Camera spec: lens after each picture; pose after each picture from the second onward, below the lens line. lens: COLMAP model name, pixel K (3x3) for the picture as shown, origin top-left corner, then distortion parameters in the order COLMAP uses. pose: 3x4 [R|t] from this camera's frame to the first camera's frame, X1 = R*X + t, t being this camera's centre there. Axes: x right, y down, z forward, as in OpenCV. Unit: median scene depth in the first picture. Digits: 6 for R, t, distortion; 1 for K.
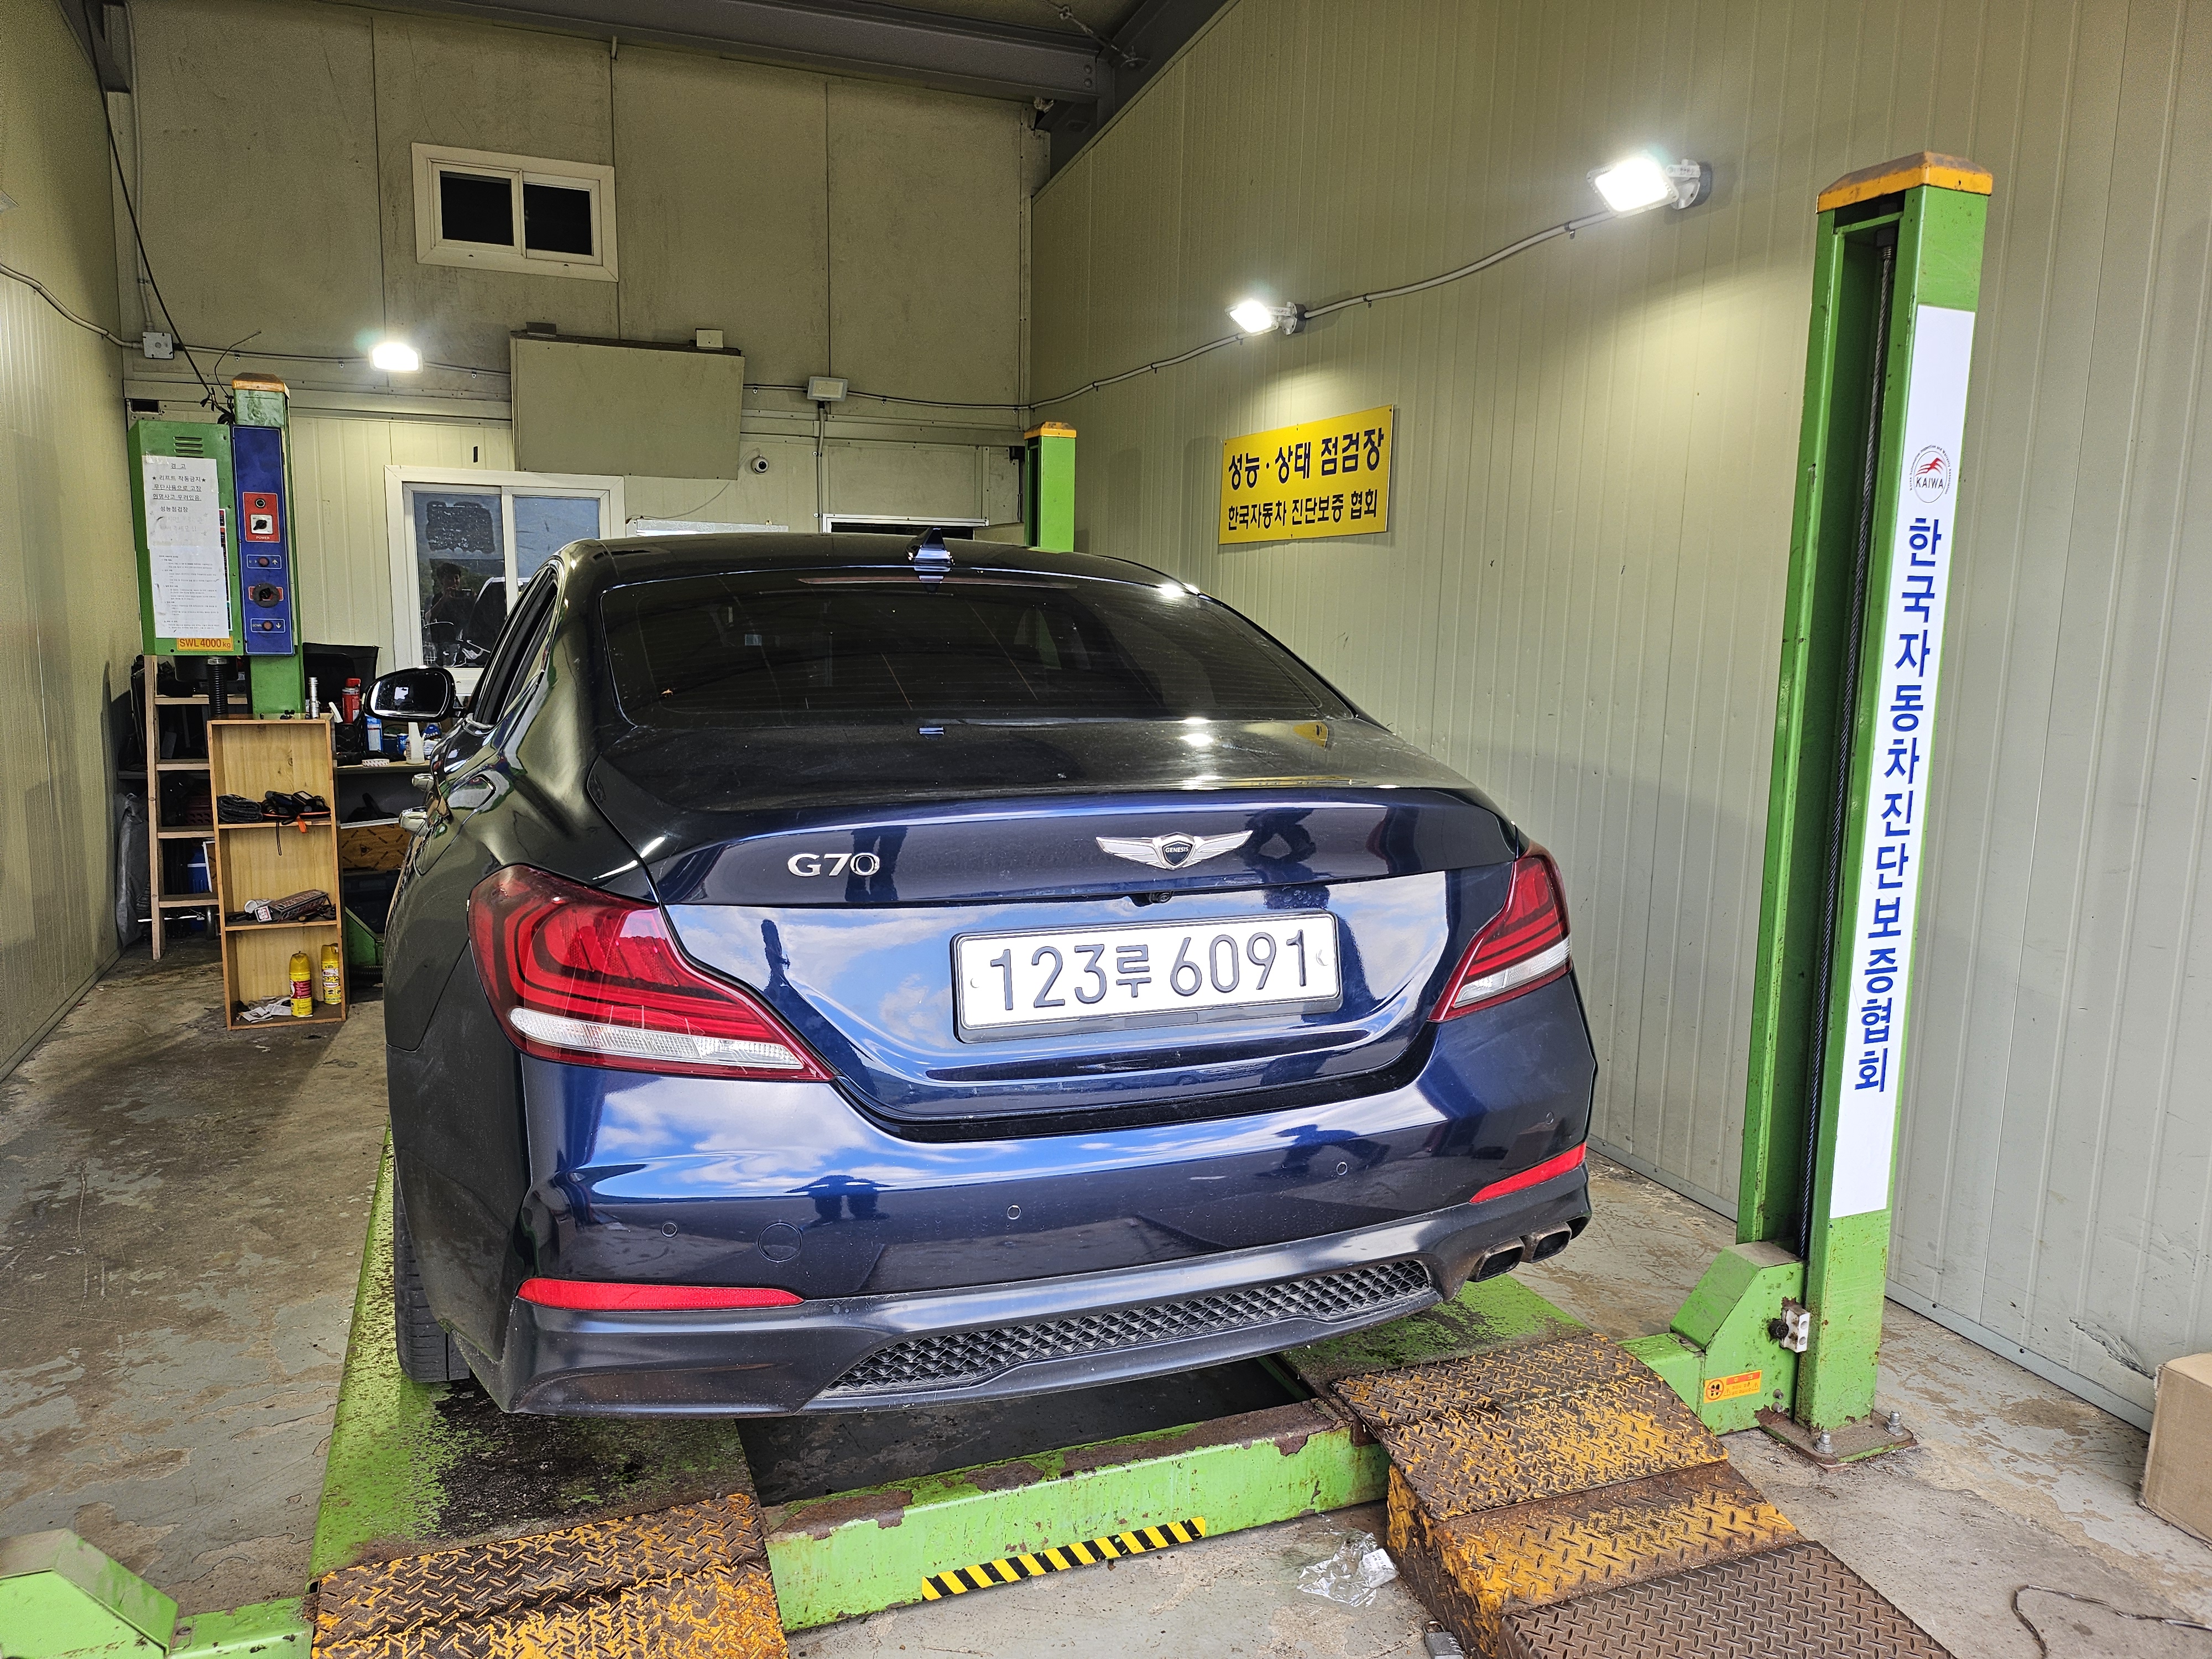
lens RADIAL K [[1504.3, 0, 1058.7], [0, 1504.3, 831.5], [0, 0, 1]] dist [0.065176, -0.065405]
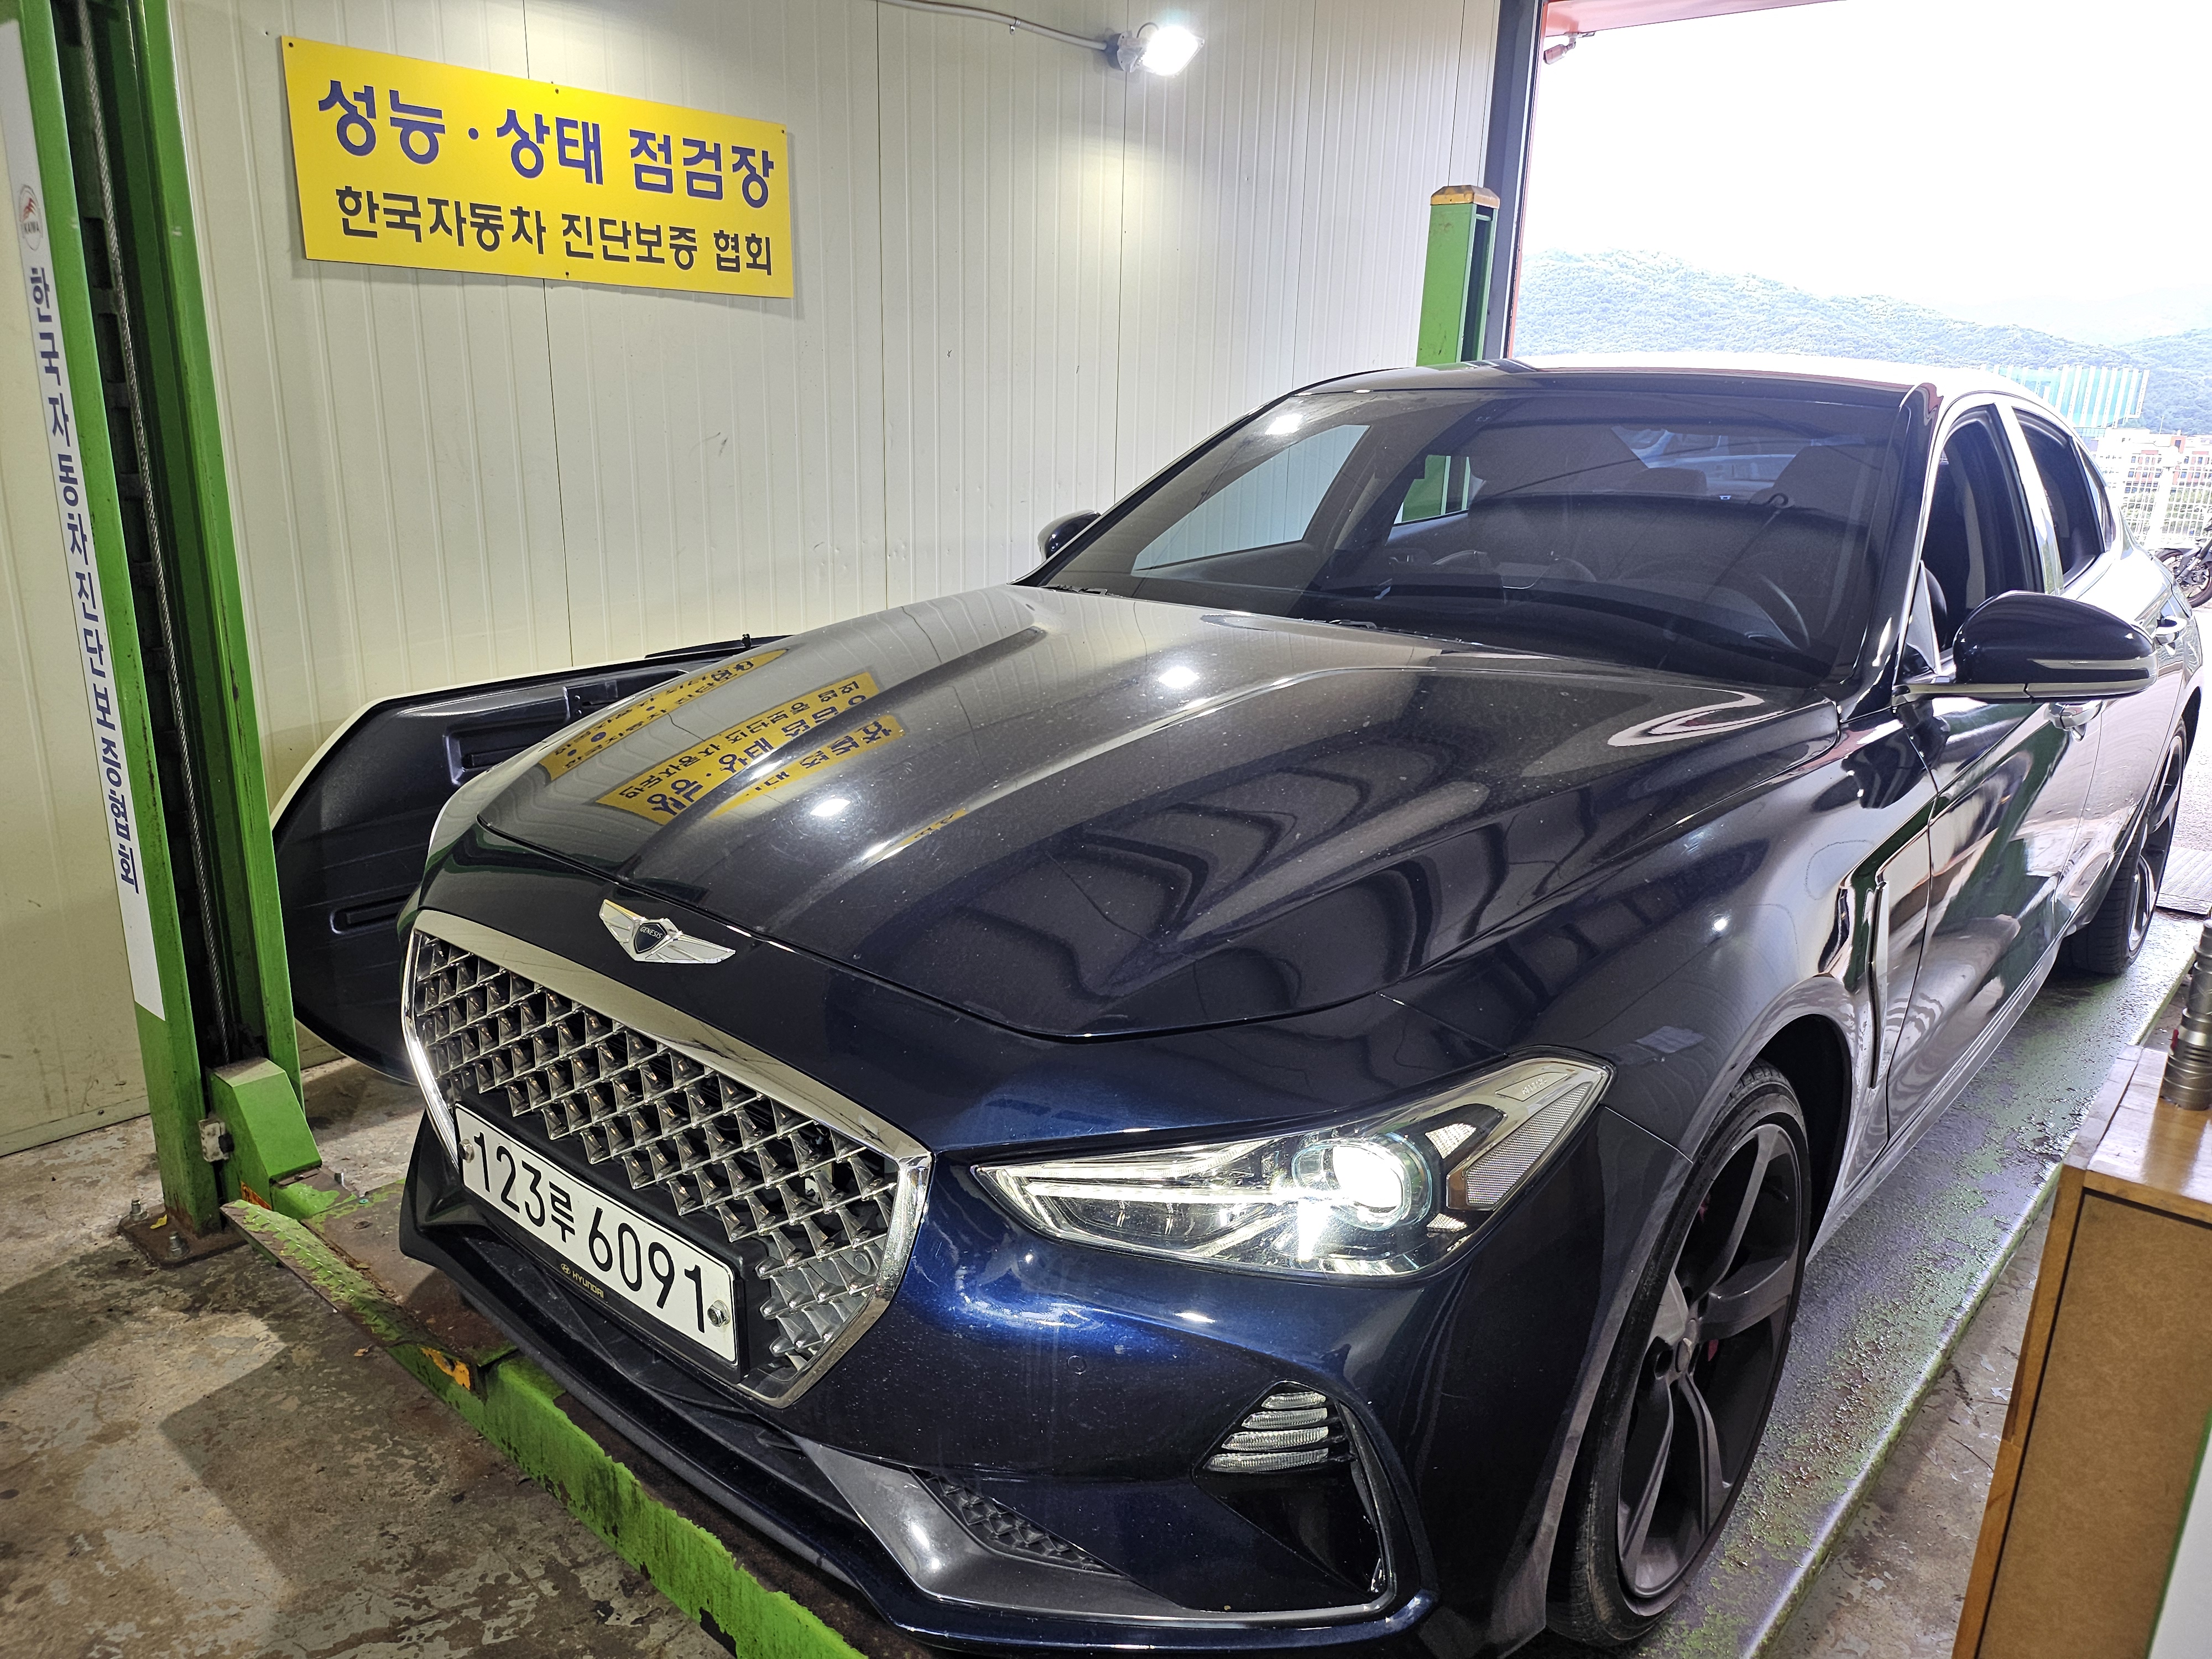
lens RADIAL K [[1504.3, 0, 1099.0], [0, 1504.3, 854.9], [0, 0, 1]] dist [0.065176, -0.065405]
pose [[0.453193, 0.245723, -0.856876, 1.661651], [-0.152148, 0.968474, 0.197257, -0.136235], [0.878332, 0.040976, 0.476292, 1.094666]]
